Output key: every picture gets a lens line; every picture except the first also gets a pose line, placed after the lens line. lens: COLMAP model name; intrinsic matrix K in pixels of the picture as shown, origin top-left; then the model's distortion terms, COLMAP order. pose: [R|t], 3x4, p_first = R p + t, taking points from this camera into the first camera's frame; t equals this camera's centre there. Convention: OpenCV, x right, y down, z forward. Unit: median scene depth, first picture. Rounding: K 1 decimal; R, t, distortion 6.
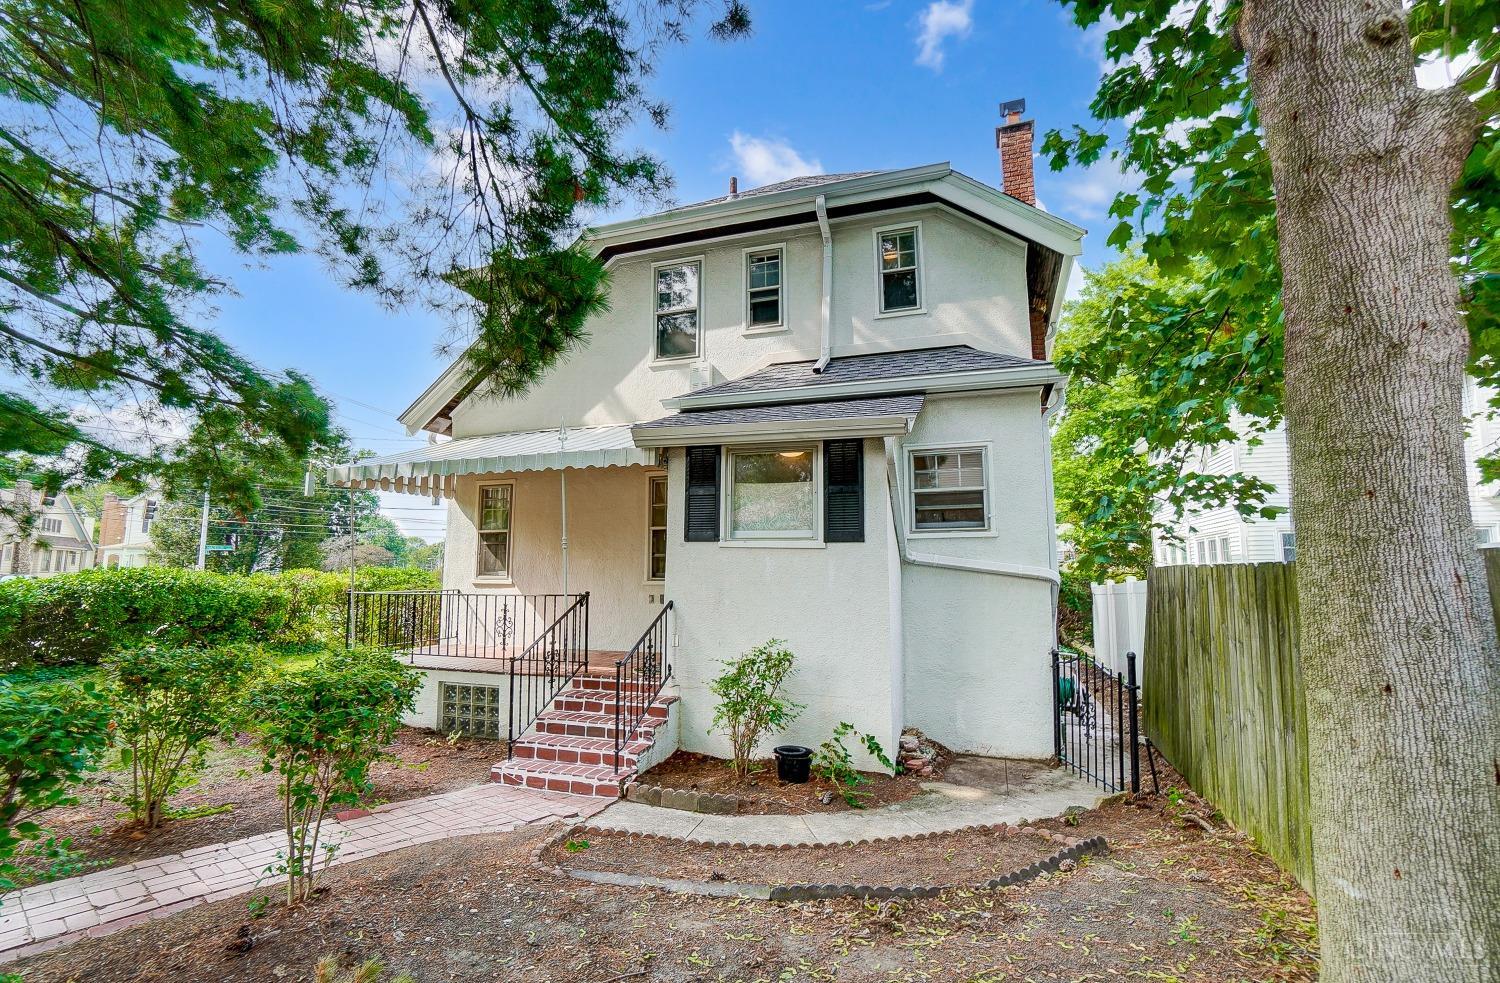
lens RADIAL K [[665.2, 0, 754.2], [0, 665.2, 452.9], [0, 0, 1]] dist [-0.025363, -0.000056]
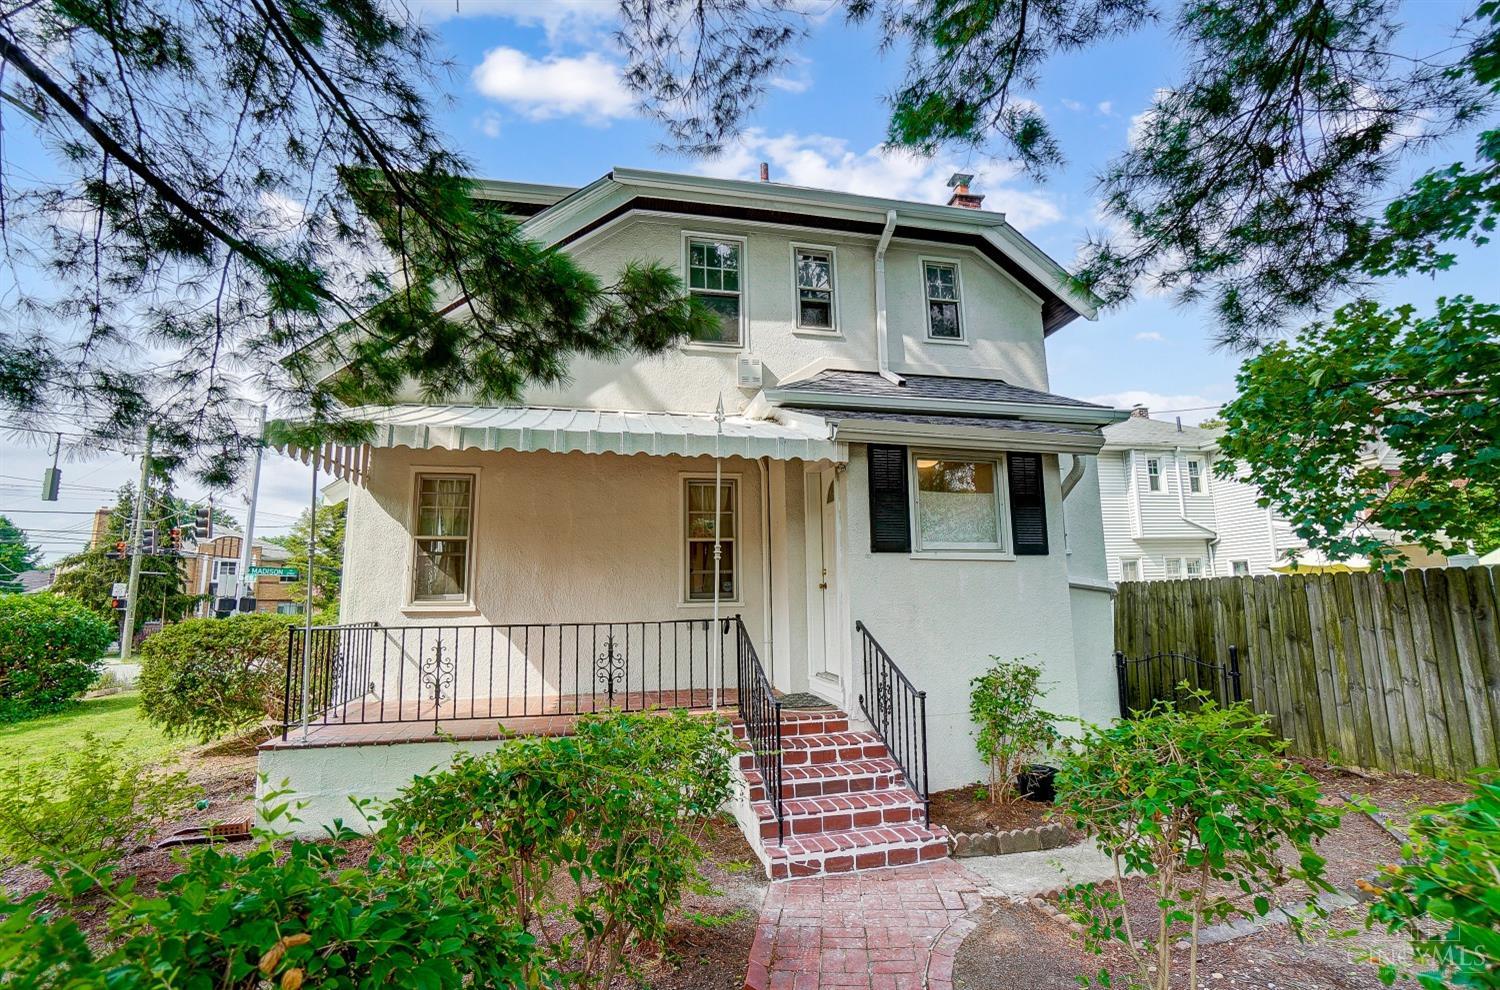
lens RADIAL K [[643.2, 0, 744.3], [0, 643.2, 470.7], [0, 0, 1]] dist [-0.046207, 0.000331]
pose [[0.862366, 0.083348, 0.499377, -0.549741], [-0.073042, 0.996519, -0.040188, 0.058769], [-0.500988, -0.001819, 0.865452, 0.287089]]
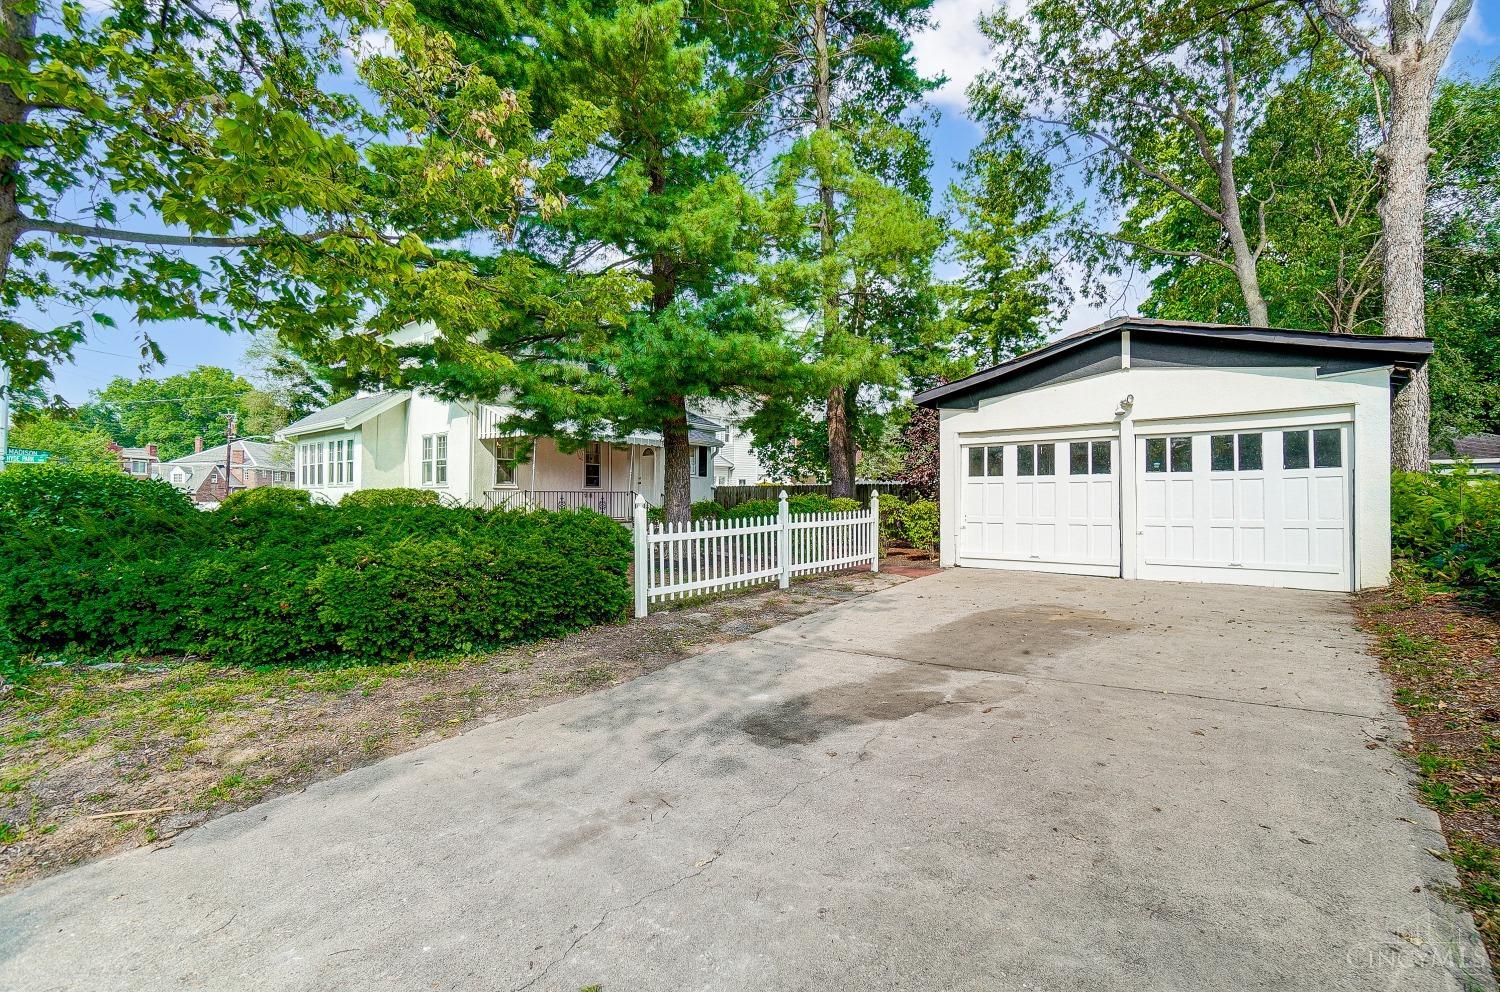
lens RADIAL K [[675.8, 0, 750.0], [0, 675.8, 496.0], [0, 0, 1]] dist [-0.051665, 0.018599]
pose [[0.341672, 0.023168, 0.939534, -2.227910], [-0.152838, 0.987758, 0.031225, 0.070398], [-0.927309, -0.154265, 0.341030, -0.295872]]
